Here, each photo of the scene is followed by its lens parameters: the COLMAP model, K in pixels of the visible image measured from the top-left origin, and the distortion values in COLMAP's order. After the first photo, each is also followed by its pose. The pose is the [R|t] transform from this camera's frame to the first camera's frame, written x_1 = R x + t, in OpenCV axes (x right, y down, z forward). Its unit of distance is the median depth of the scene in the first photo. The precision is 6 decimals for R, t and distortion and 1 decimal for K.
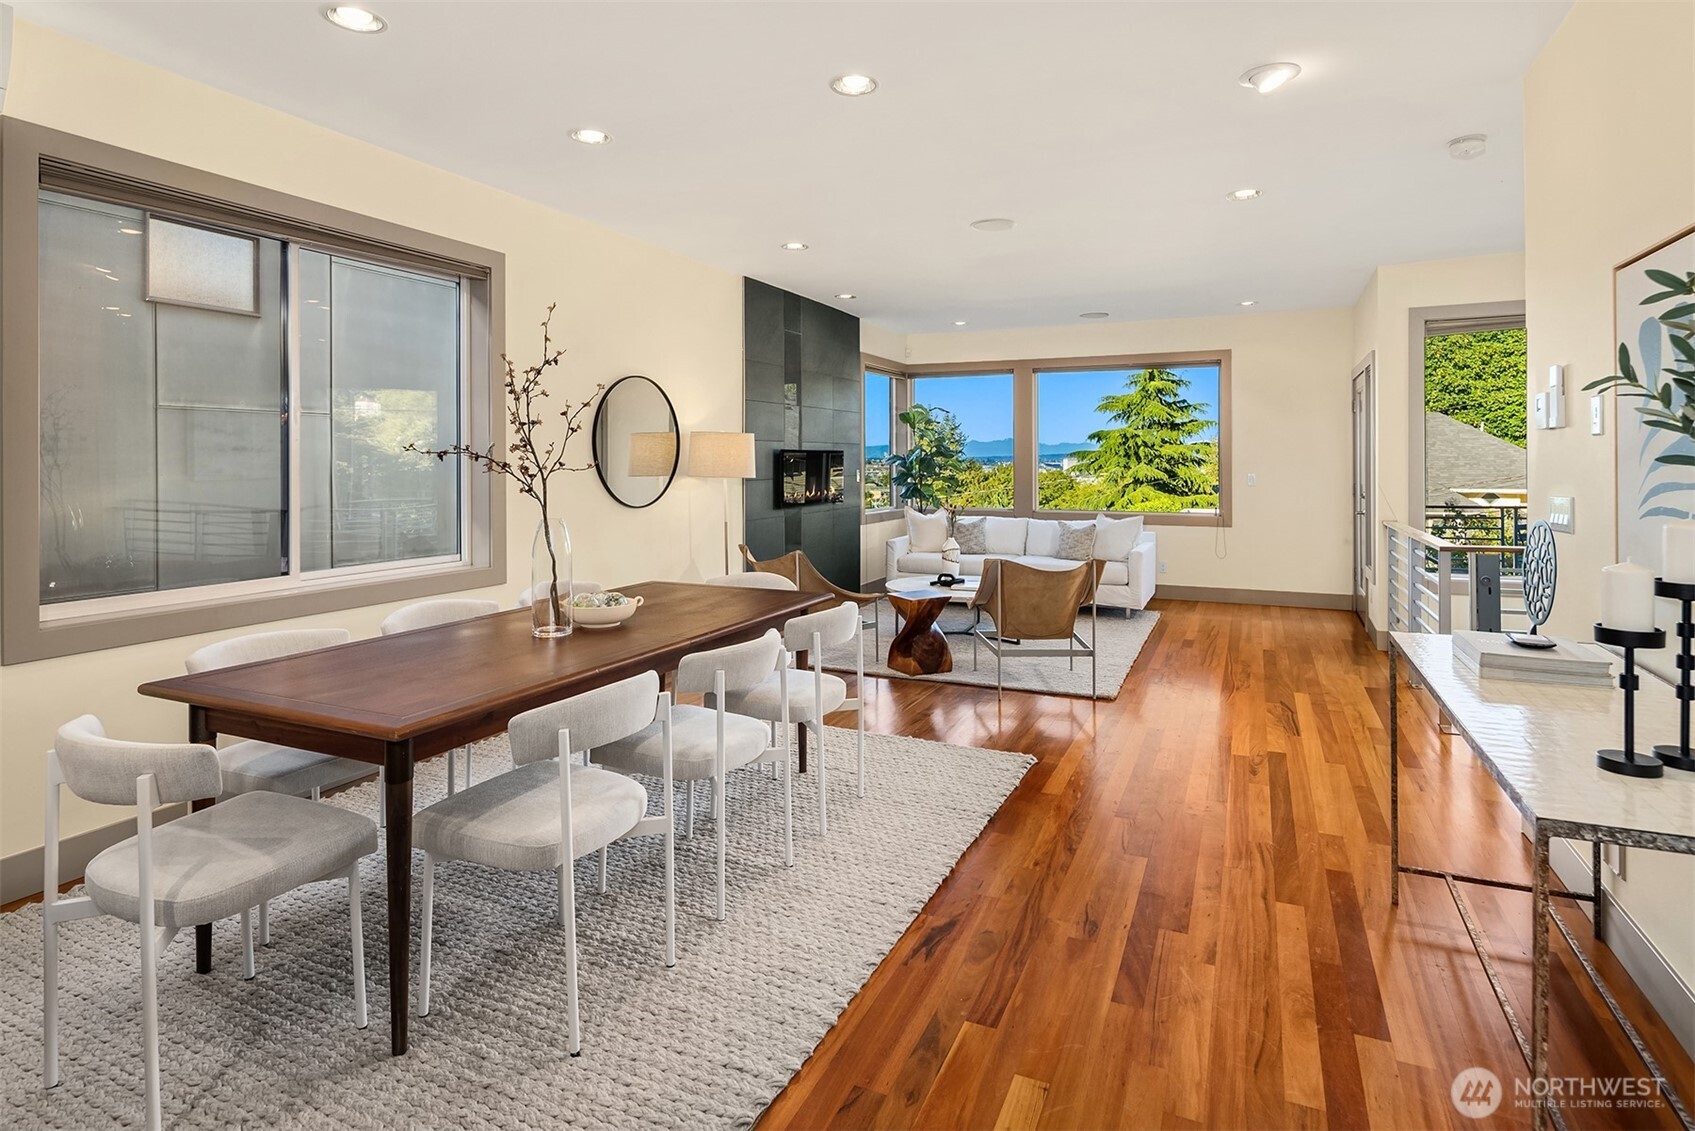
lens RADIAL K [[885.2, 0, 848.7], [0, 885.2, 464.3], [0, 0, 1]] dist [0.000842, -0.001139]
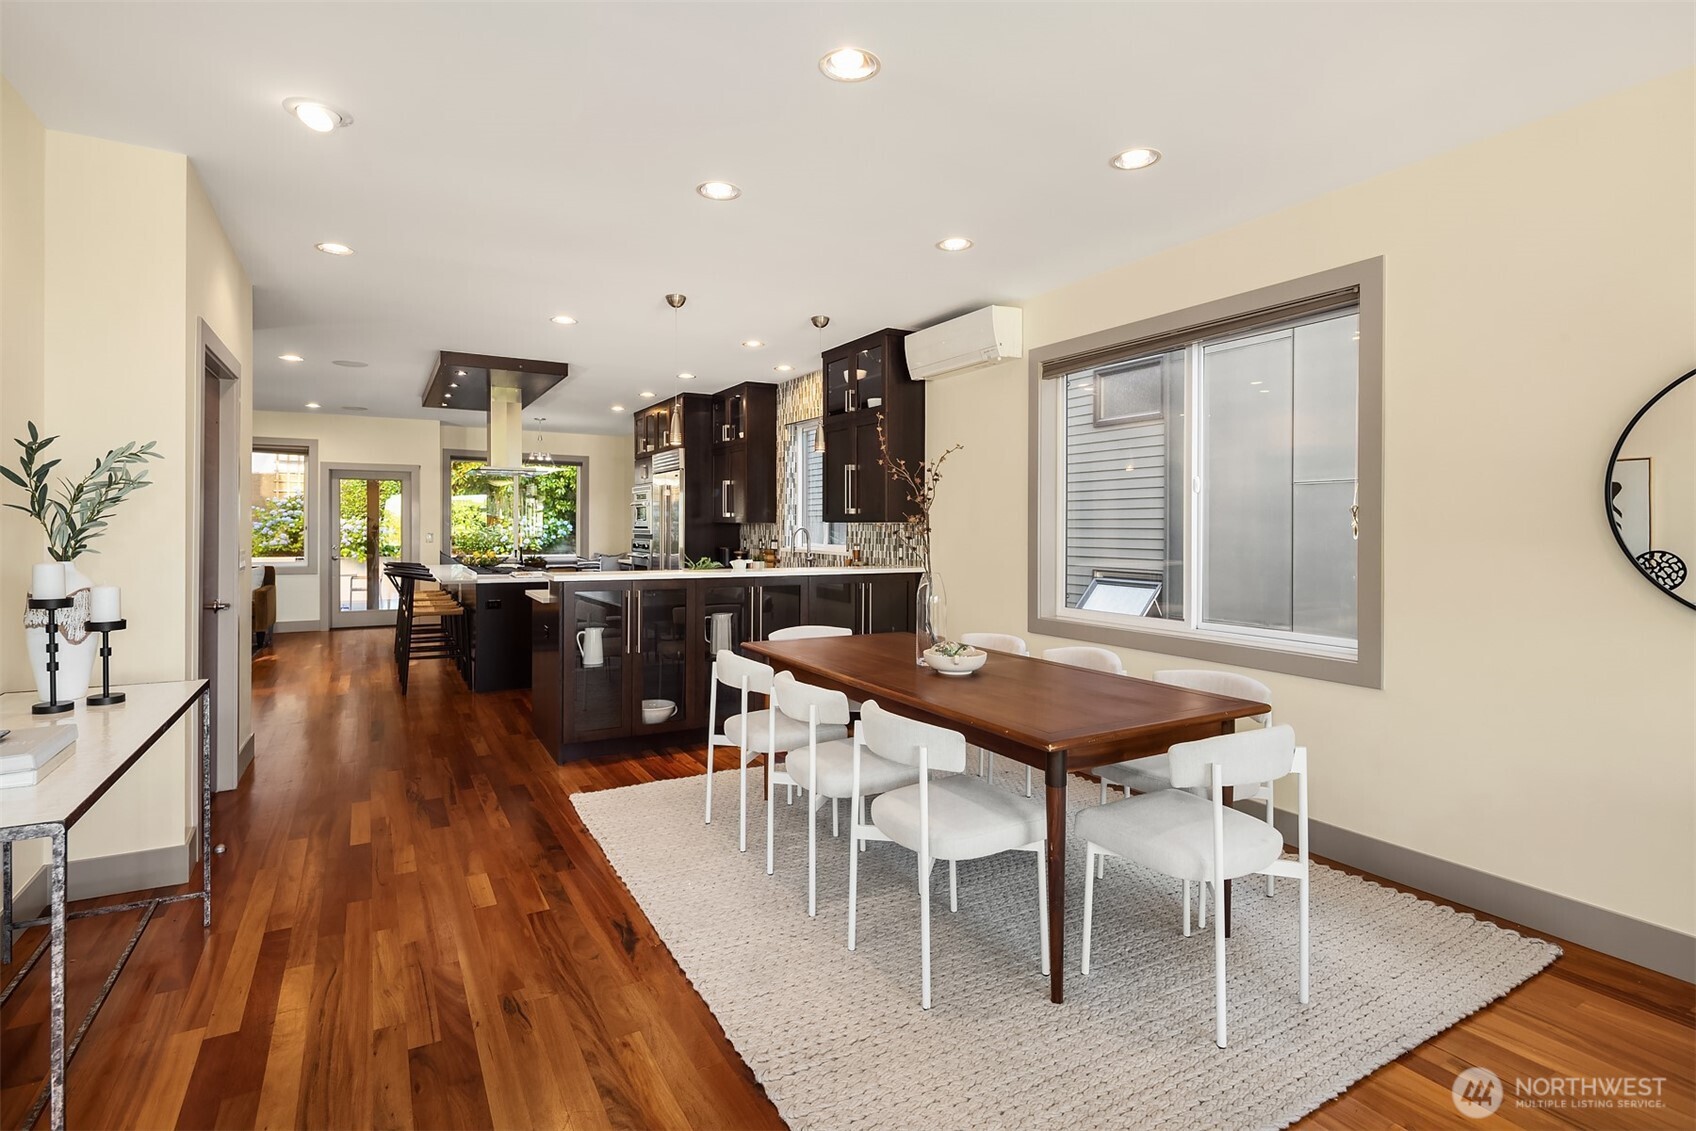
lens RADIAL K [[826.4, 0, 861.0], [0, 826.4, 549.8], [0, 0, 1]] dist [0.003903, -0.004289]
pose [[-0.569645, 0.020602, -0.821632, 0.318269], [-0.007242, 0.999521, 0.030084, -0.002941], [0.821859, 0.023087, -0.569223, 0.733550]]
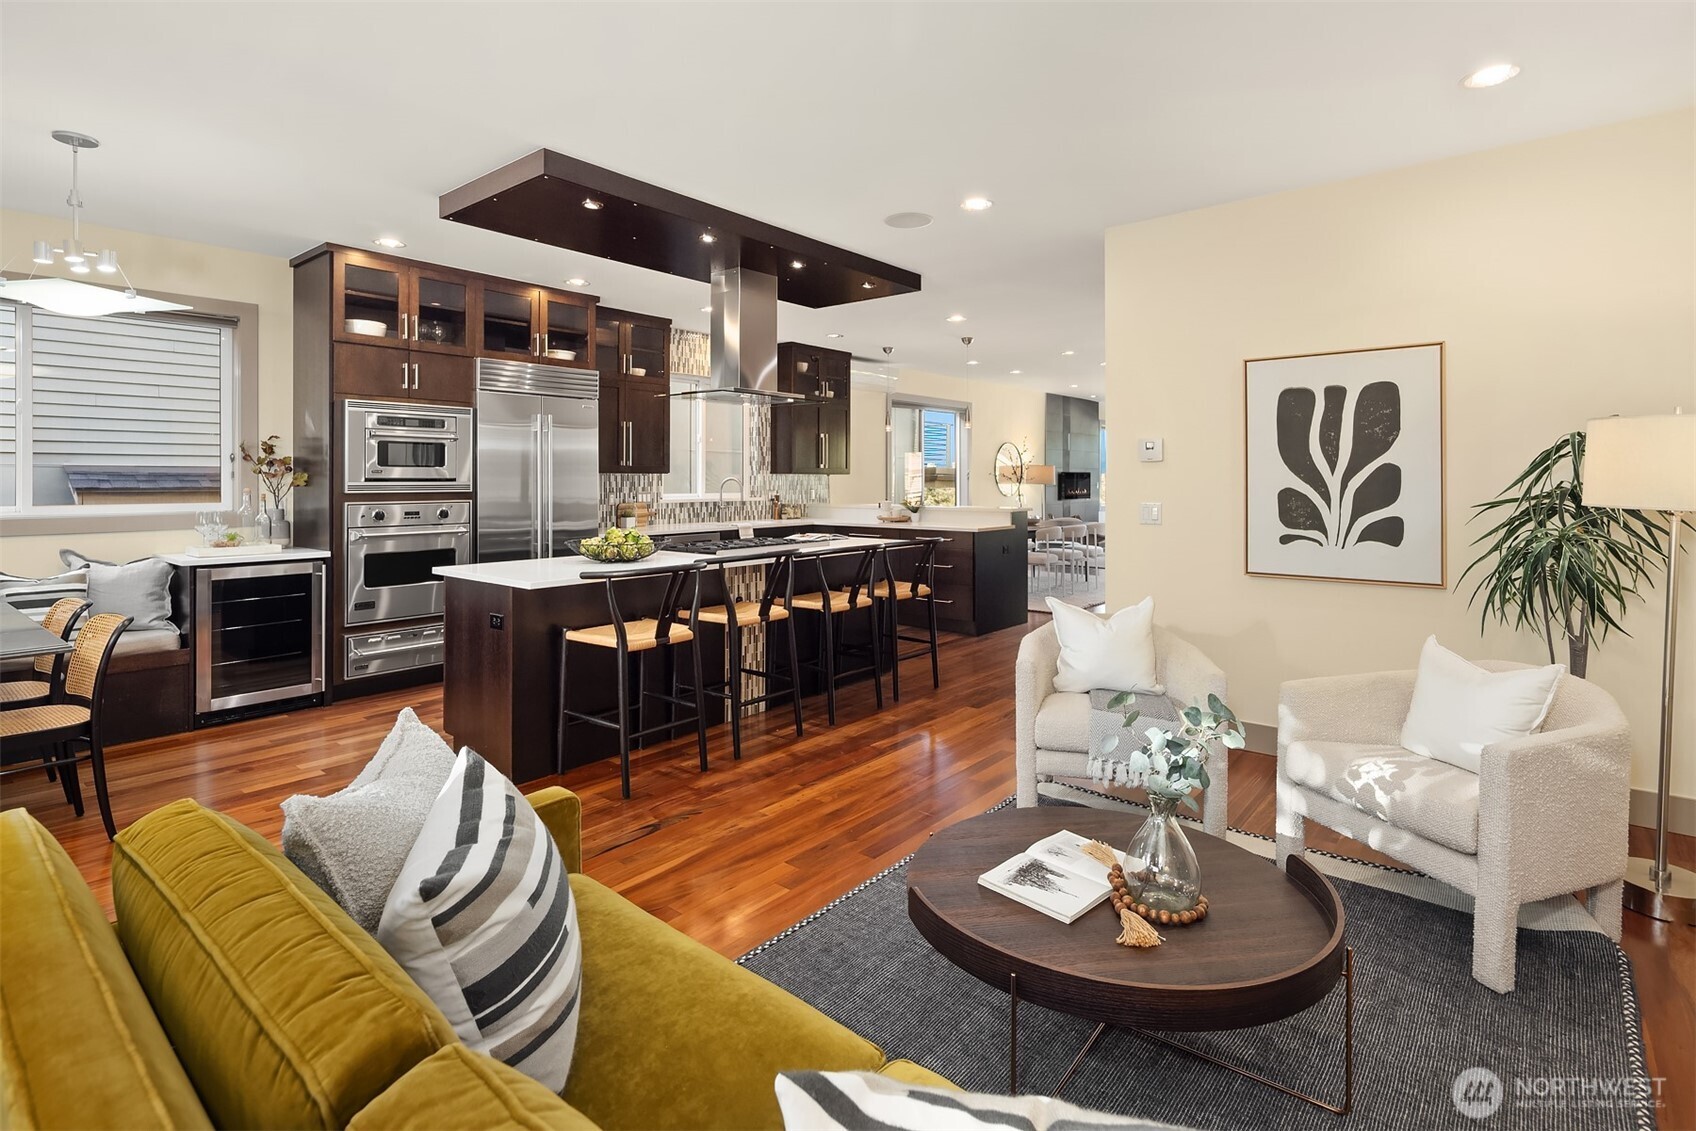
lens RADIAL K [[826.4, 0, 844.9], [0, 826.4, 487.9], [0, 0, 1]] dist [0.003903, -0.004289]
pose [[0.964890, 0.003644, -0.262630, -0.060102], [-0.001414, 0.999961, 0.008682, 0.005127], [0.262652, -0.008005, 0.964857, -1.079404]]
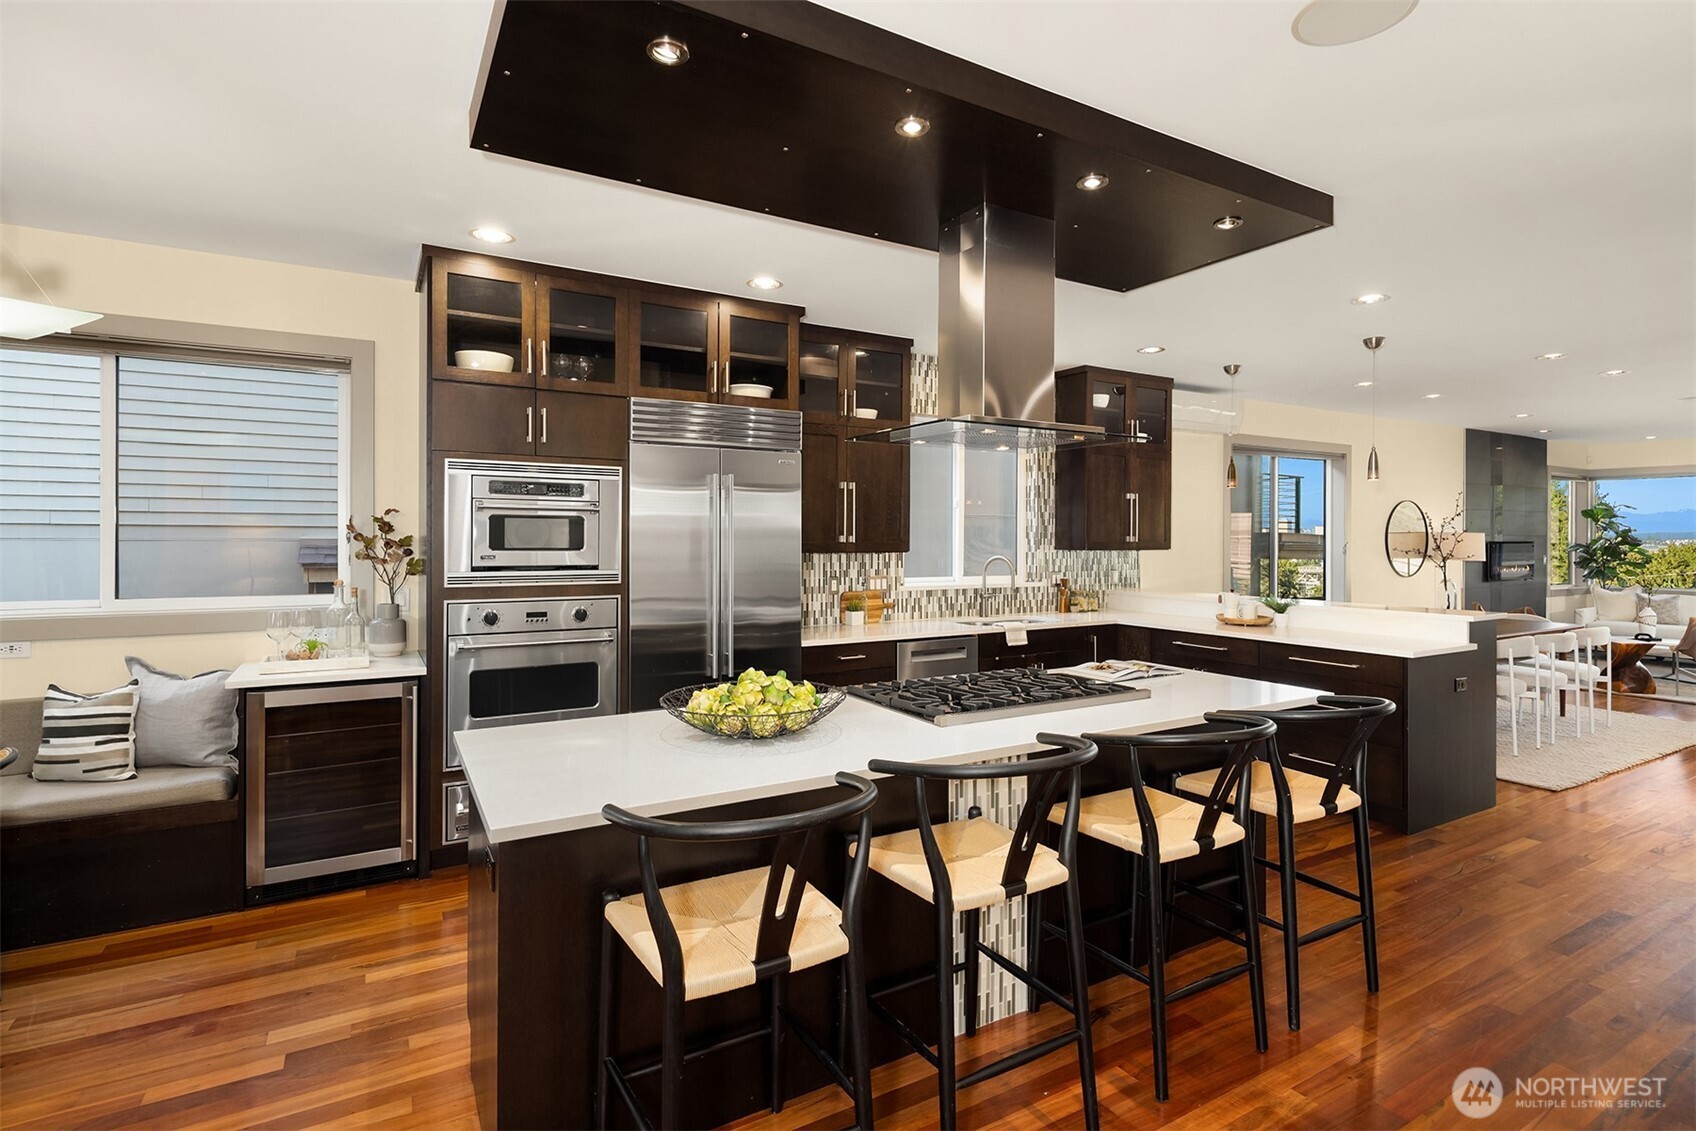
lens RADIAL K [[826.4, 0, 847.5], [0, 826.4, 538.6], [0, 0, 1]] dist [0.003903, -0.004289]
pose [[0.817229, 0.003432, -0.576303, -0.163261], [-0.004696, 0.999989, -0.000704, -0.016423], [0.576294, 0.003282, 0.817236, -0.766276]]
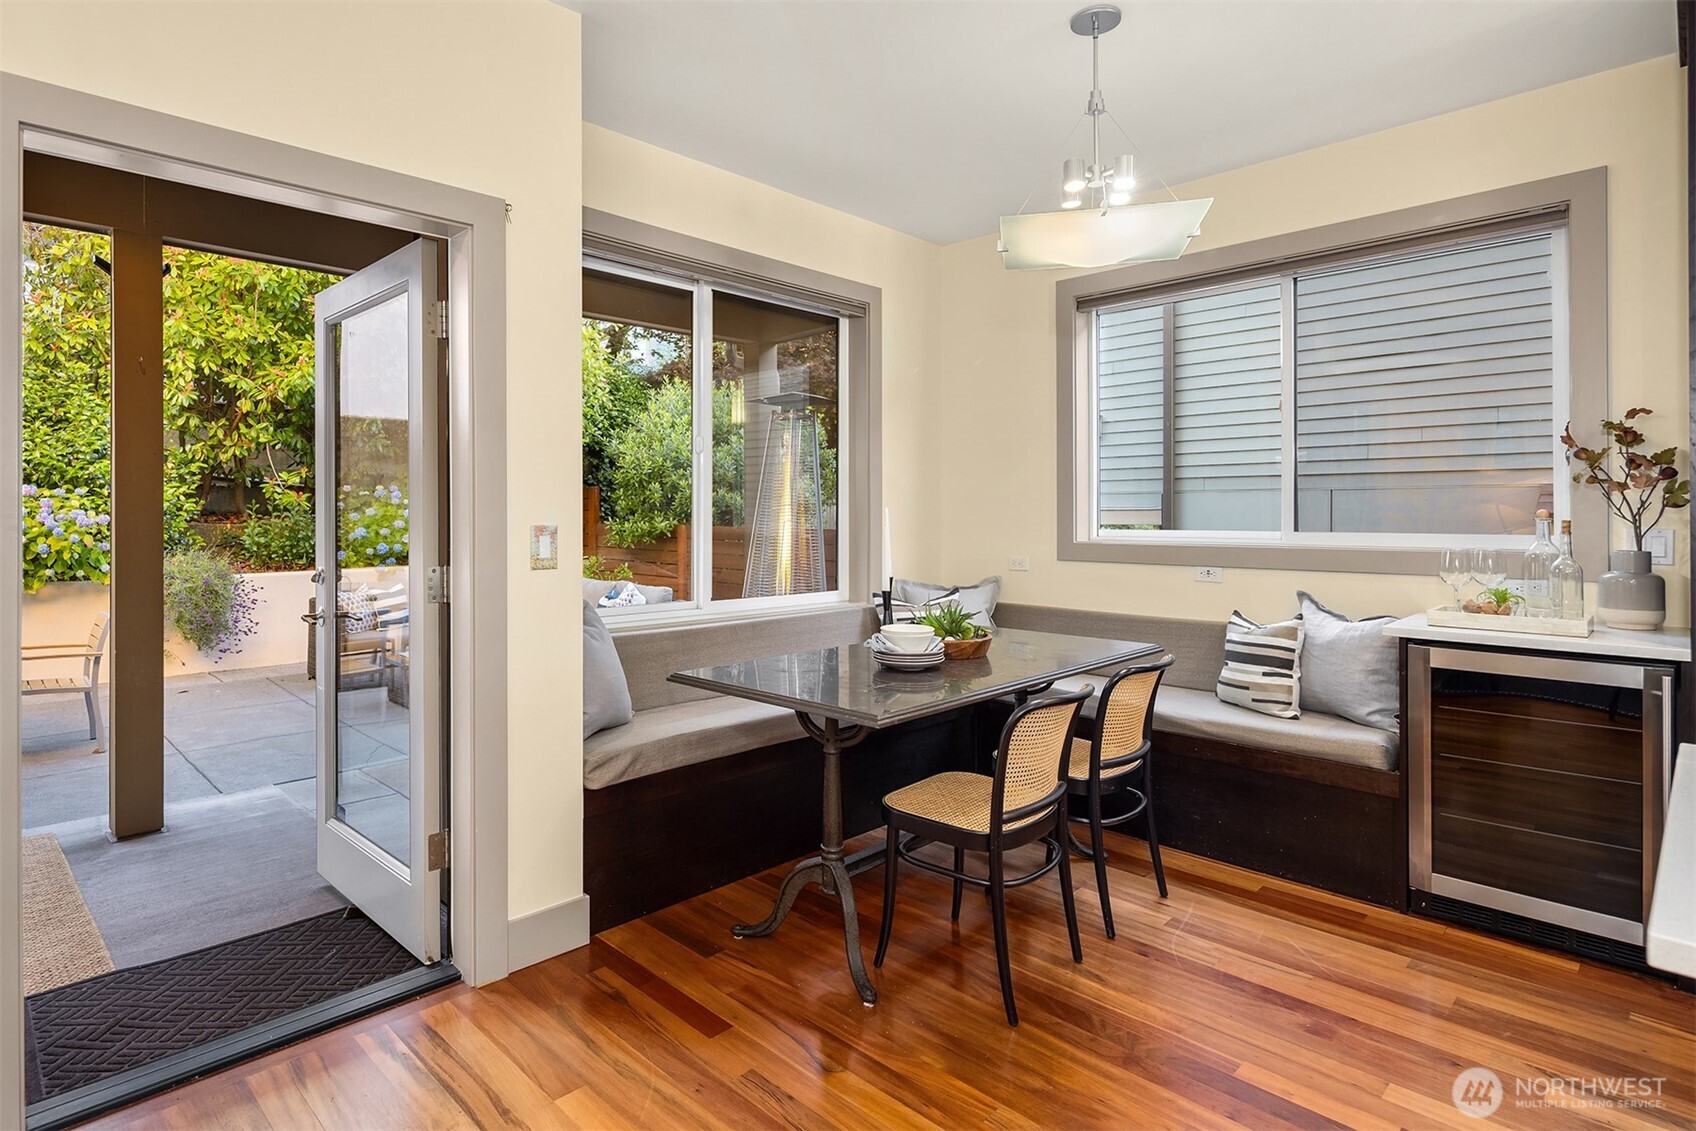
lens RADIAL K [[880.4, 0, 796.2], [0, 880.4, 510.3], [0, 0, 1]] dist [-0.000800, -0.000799]
pose [[-0.358479, -0.003150, -0.933533, -0.241617], [-0.003434, 0.999992, -0.002056, 0.014997], [0.933532, 0.002469, -0.358487, -0.691153]]
